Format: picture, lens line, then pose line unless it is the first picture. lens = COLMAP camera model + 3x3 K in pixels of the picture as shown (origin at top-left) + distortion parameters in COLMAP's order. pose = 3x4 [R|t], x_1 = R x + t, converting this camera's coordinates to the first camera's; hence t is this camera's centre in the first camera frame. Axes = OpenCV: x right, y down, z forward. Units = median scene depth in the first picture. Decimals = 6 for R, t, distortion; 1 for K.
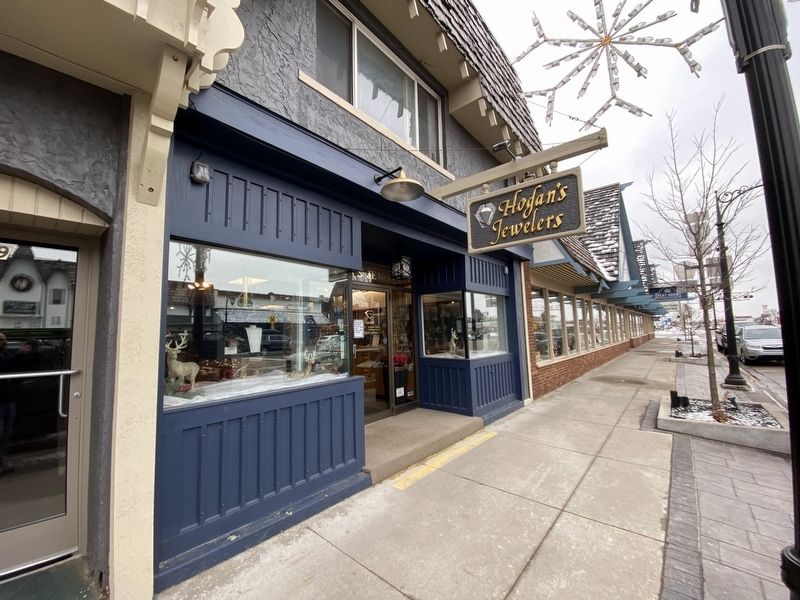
lens RADIAL K [[317.6, 0, 400.2], [0, 317.6, 301.2], [0, 0, 1]] dist [0.002707, 0.000036]
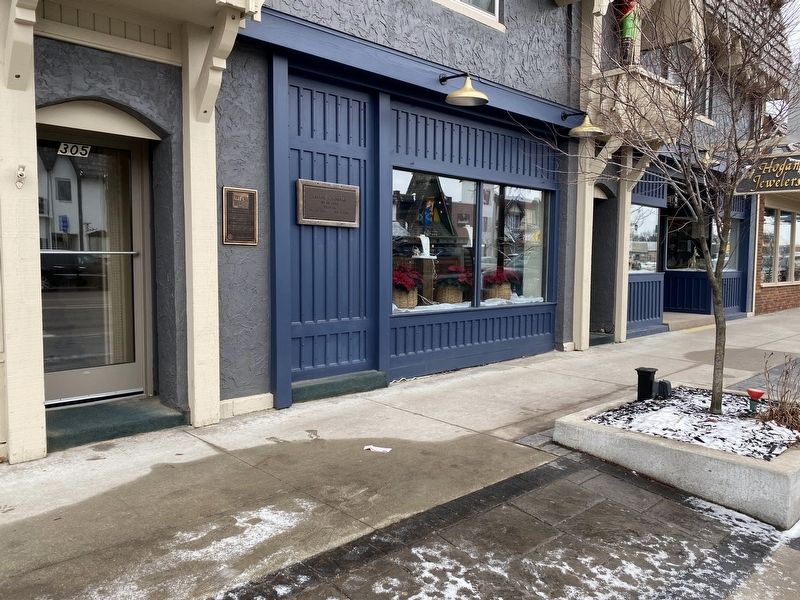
lens RADIAL K [[598.5, 0, 399.1], [0, 598.5, 298.8], [0, 0, 1]] dist [-0.016837, -0.003548]
pose [[0.994345, 0.034492, -0.100439, -0.705421], [-0.016471, 0.984431, 0.174999, -0.095473], [0.104911, -0.172355, 0.979432, -1.330857]]
